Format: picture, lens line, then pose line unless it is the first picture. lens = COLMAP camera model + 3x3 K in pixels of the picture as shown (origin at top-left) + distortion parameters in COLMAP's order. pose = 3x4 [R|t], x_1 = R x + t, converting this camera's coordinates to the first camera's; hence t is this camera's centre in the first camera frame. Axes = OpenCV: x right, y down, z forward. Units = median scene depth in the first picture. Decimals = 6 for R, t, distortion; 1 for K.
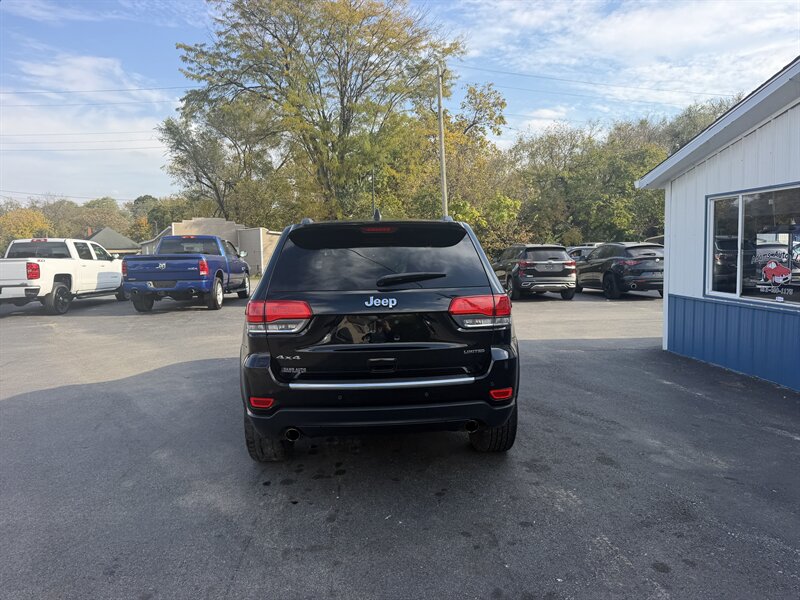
lens RADIAL K [[562.1, 0, 403.0], [0, 562.1, 298.0], [0, 0, 1]] dist [0.059371, -0.076751]
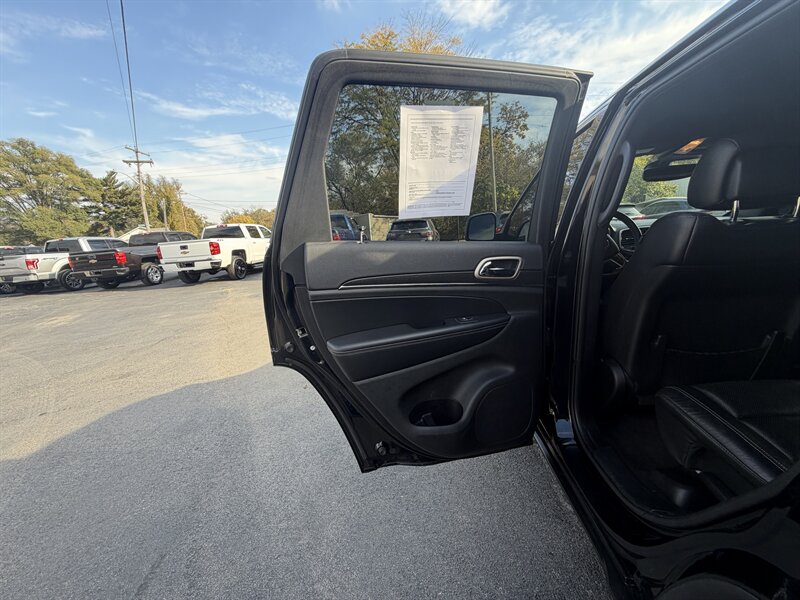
lens RADIAL K [[319.3, 0, 397.0], [0, 319.3, 300.2], [0, 0, 1]] dist [-0.000030, -0.000006]
pose [[0.986758, -0.025732, -0.160145, -0.036978], [0.047839, 0.989586, 0.135762, -0.002822], [0.154983, -0.141625, 0.977713, 0.103081]]
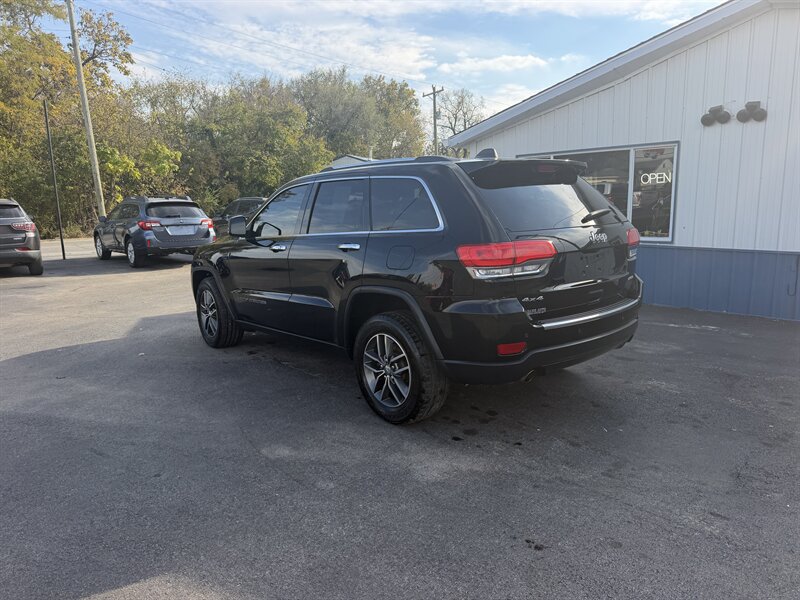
lens RADIAL K [[562.1, 0, 403.0], [0, 562.1, 298.0], [0, 0, 1]] dist [0.059371, -0.076751]
pose [[0.786483, -0.104450, 0.608715, -0.081372], [0.059552, 0.993828, 0.093589, -0.000080], [-0.614734, -0.037356, 0.787850, 0.030304]]
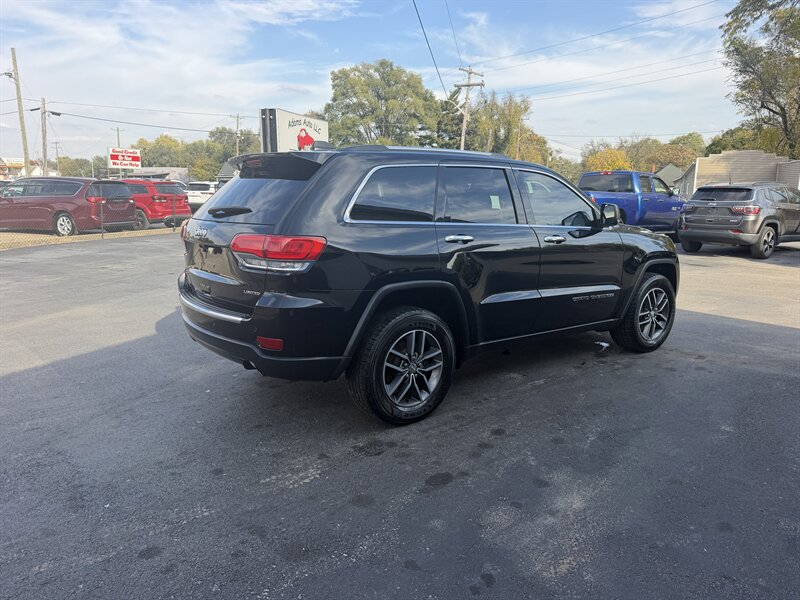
lens RADIAL K [[560.8, 0, 397.0], [0, 560.8, 302.9], [0, 0, 1]] dist [0.061426, -0.081896]
pose [[0.575797, 0.170884, -0.799535, 0.086897], [-0.077378, 0.984914, 0.154780, -0.004313], [0.813923, -0.027256, 0.580333, 0.054569]]
